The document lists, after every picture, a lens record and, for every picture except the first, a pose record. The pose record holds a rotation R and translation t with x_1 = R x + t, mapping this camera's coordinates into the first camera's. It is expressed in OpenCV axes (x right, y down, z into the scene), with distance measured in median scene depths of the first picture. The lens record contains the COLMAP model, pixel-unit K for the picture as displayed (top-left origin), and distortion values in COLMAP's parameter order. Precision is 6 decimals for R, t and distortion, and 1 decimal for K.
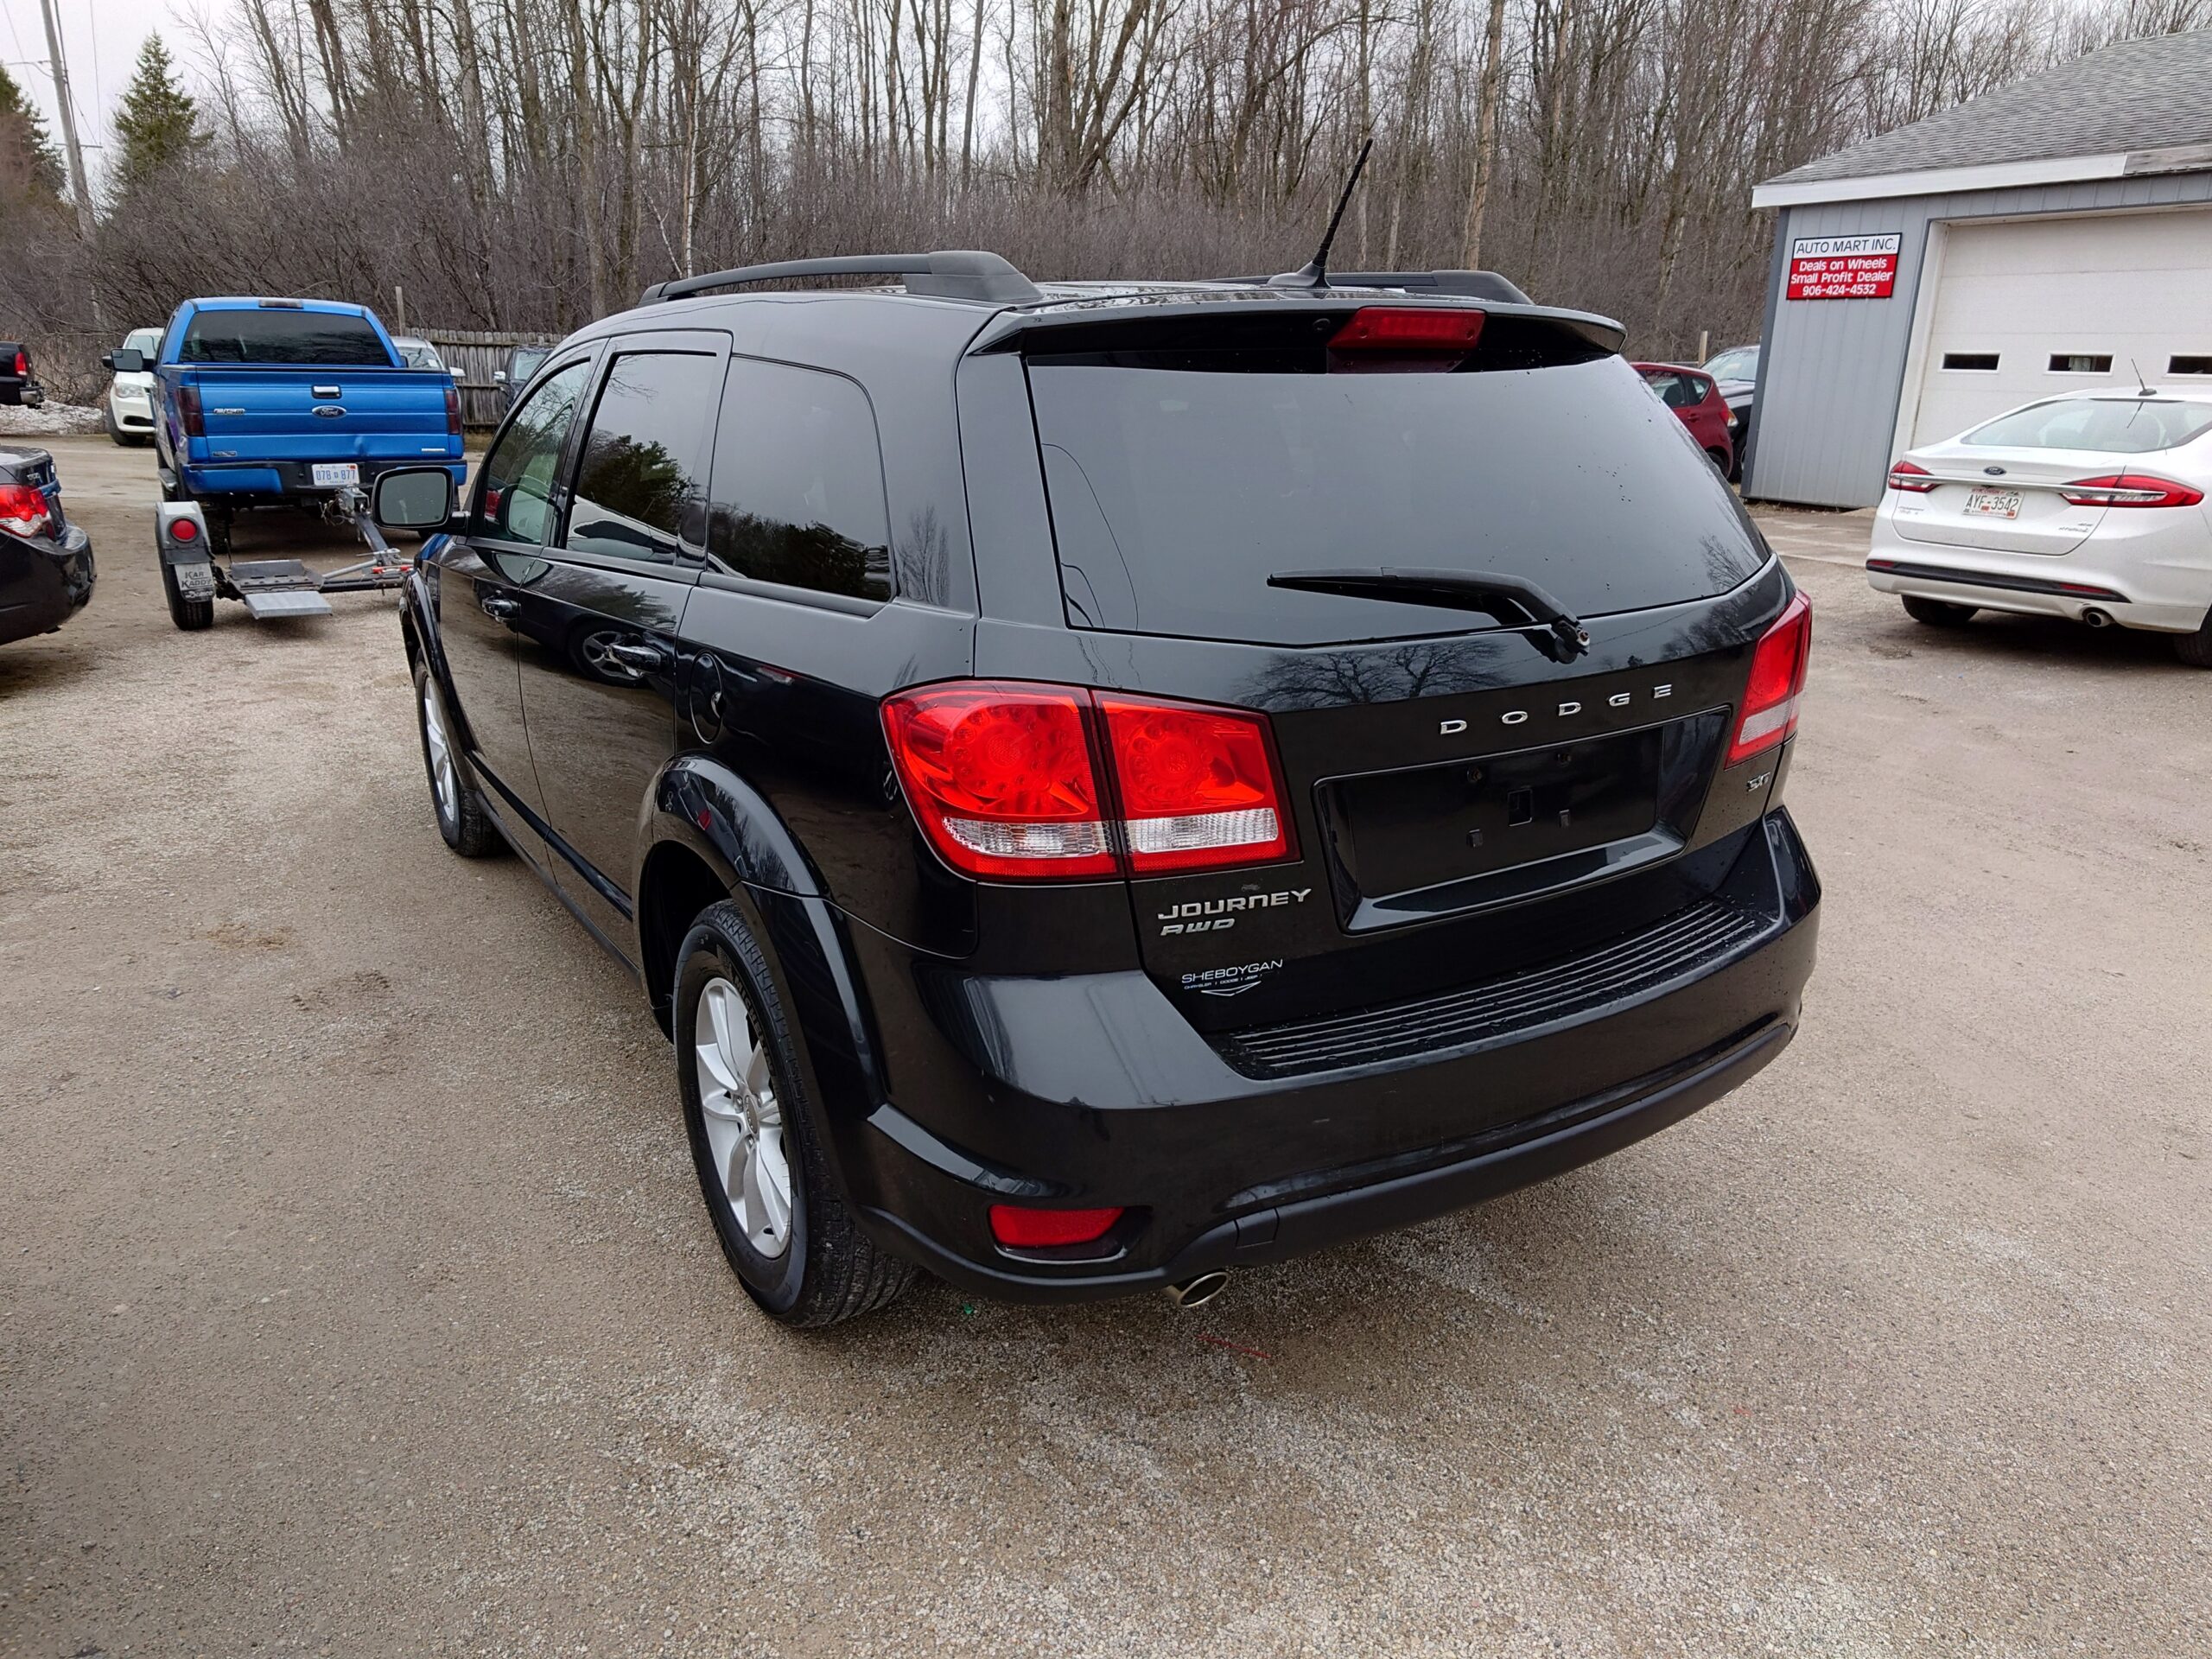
lens RADIAL K [[1589.3, 0, 1103.3], [0, 1589.3, 831.8], [0, 0, 1]] dist [0.002377, 0.003013]
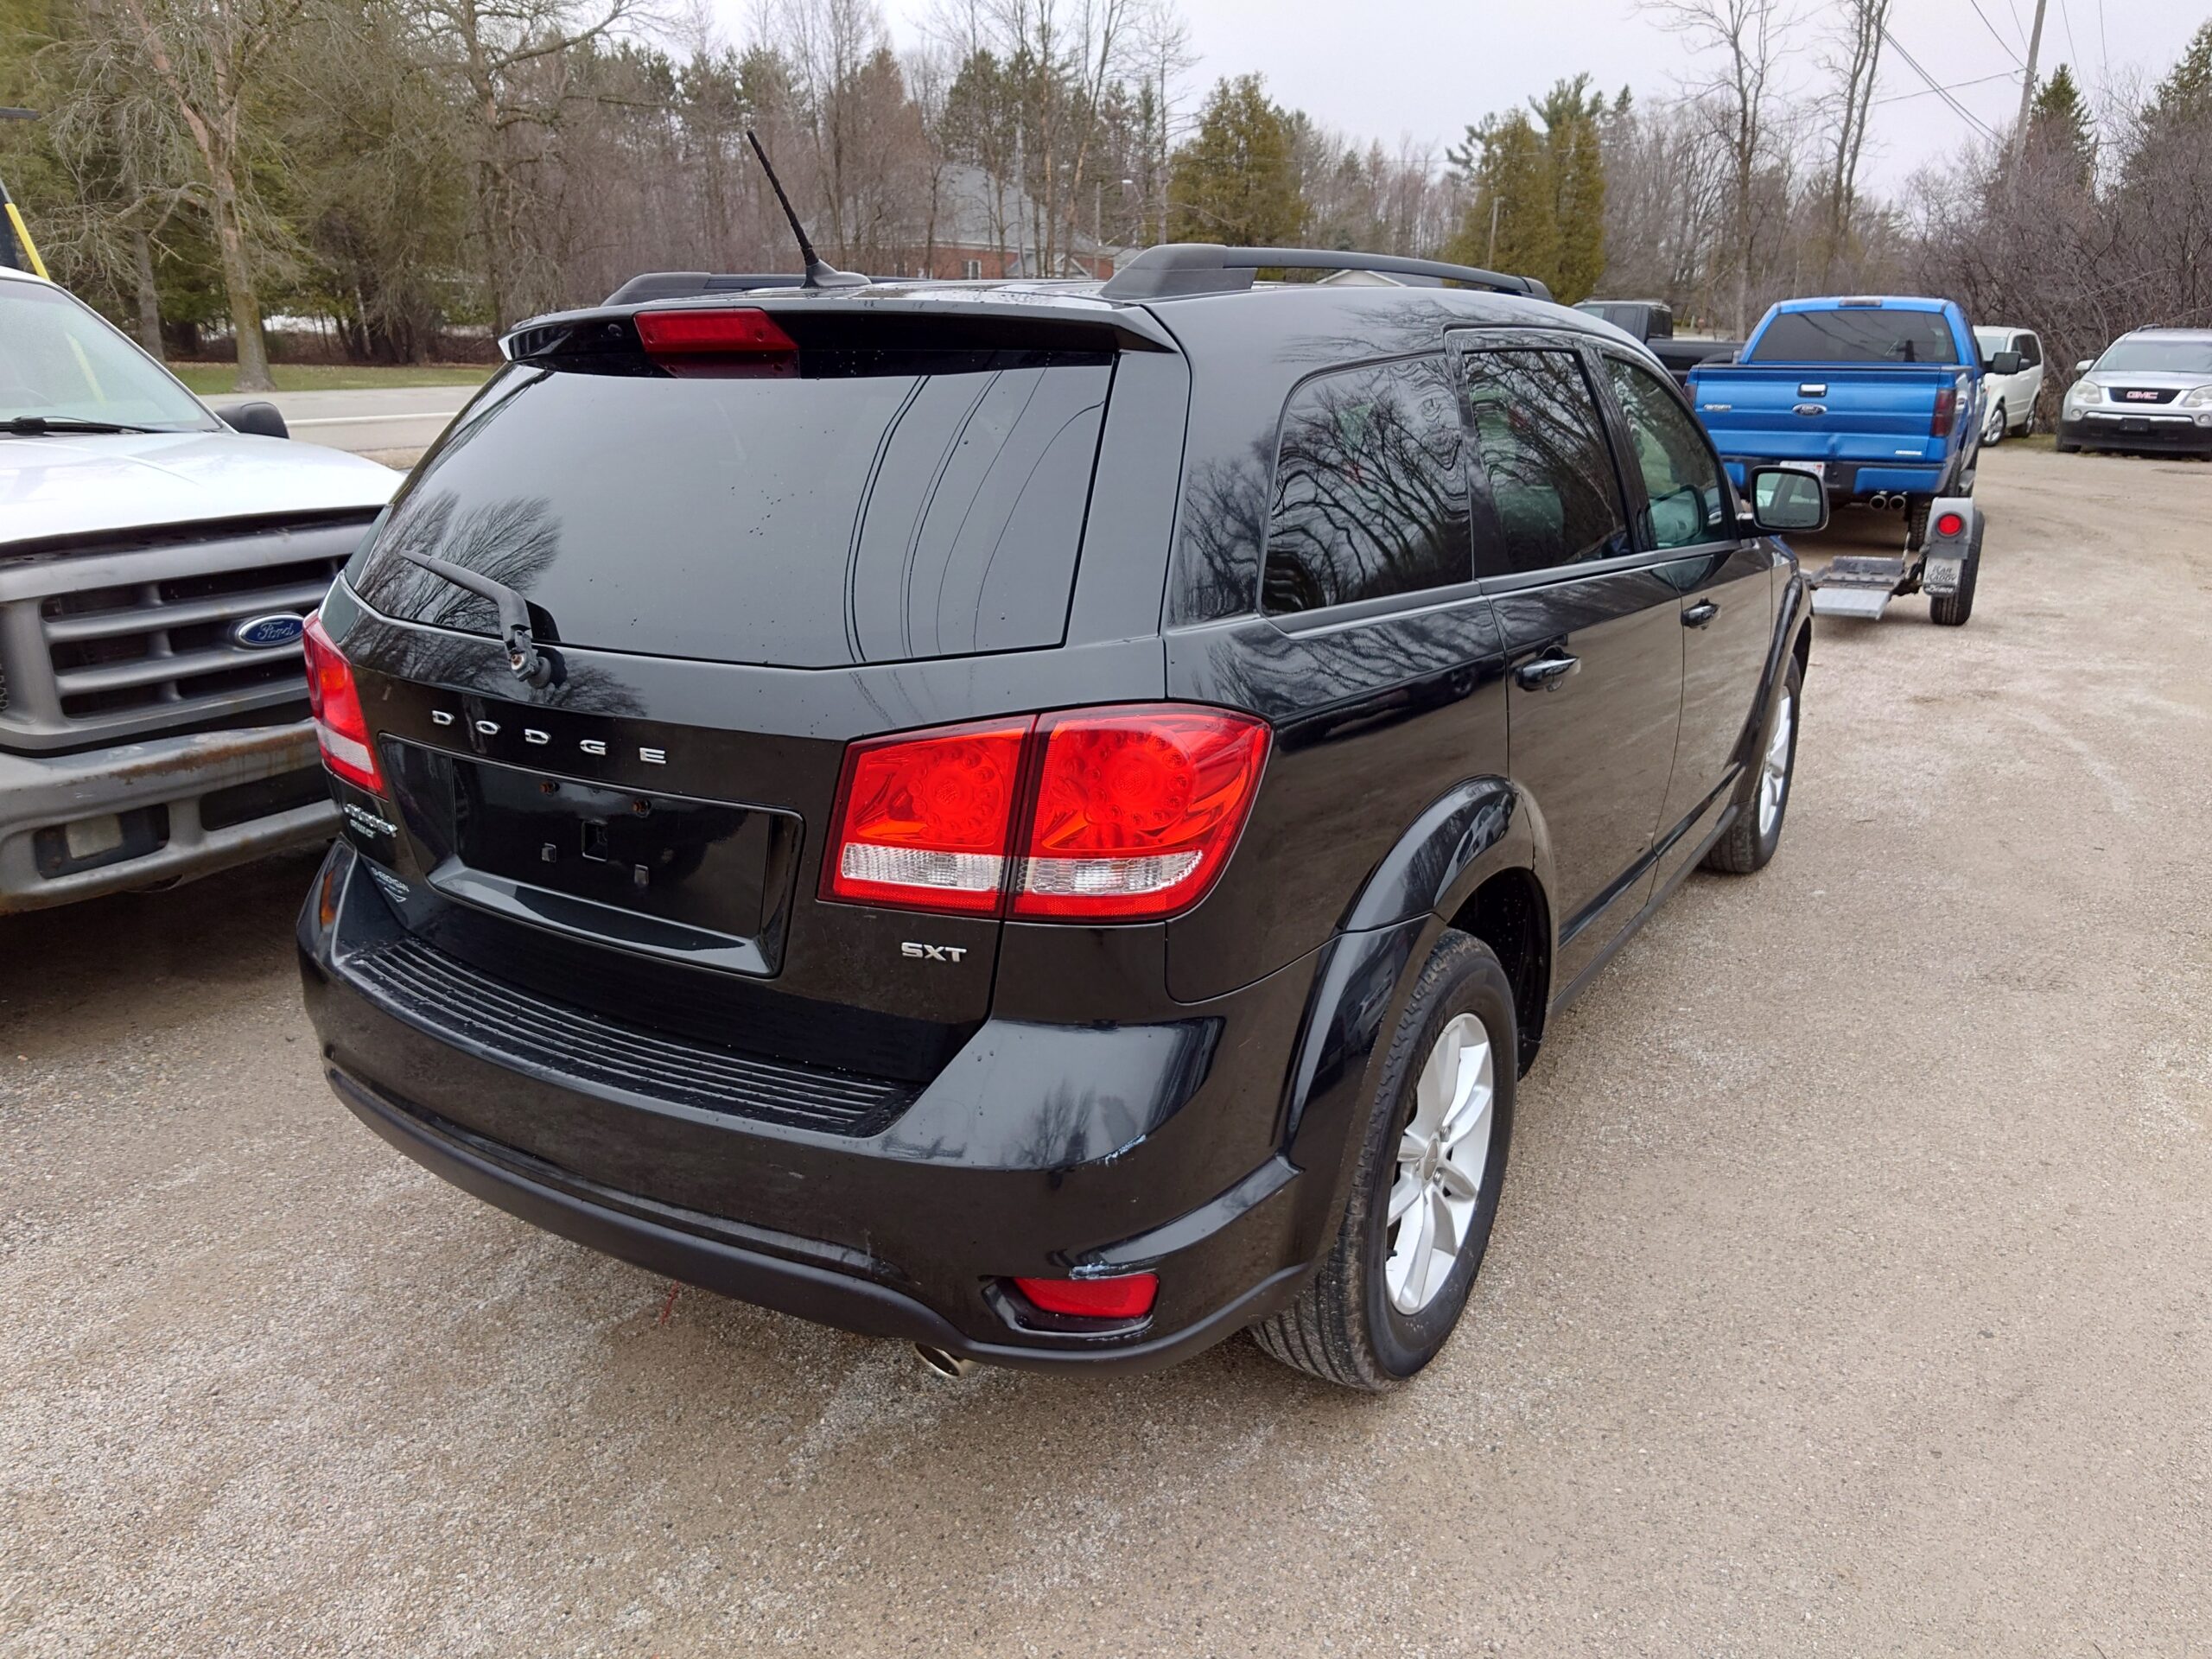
lens RADIAL K [[1589.3, 0, 1103.8], [0, 1589.3, 827.2], [0, 0, 1]] dist [0.002377, 0.003013]
pose [[0.392309, 0.253034, -0.884346, 0.293549], [-0.253677, 0.953897, 0.160399, -0.060800], [0.884161, 0.161412, 0.438412, 0.208040]]
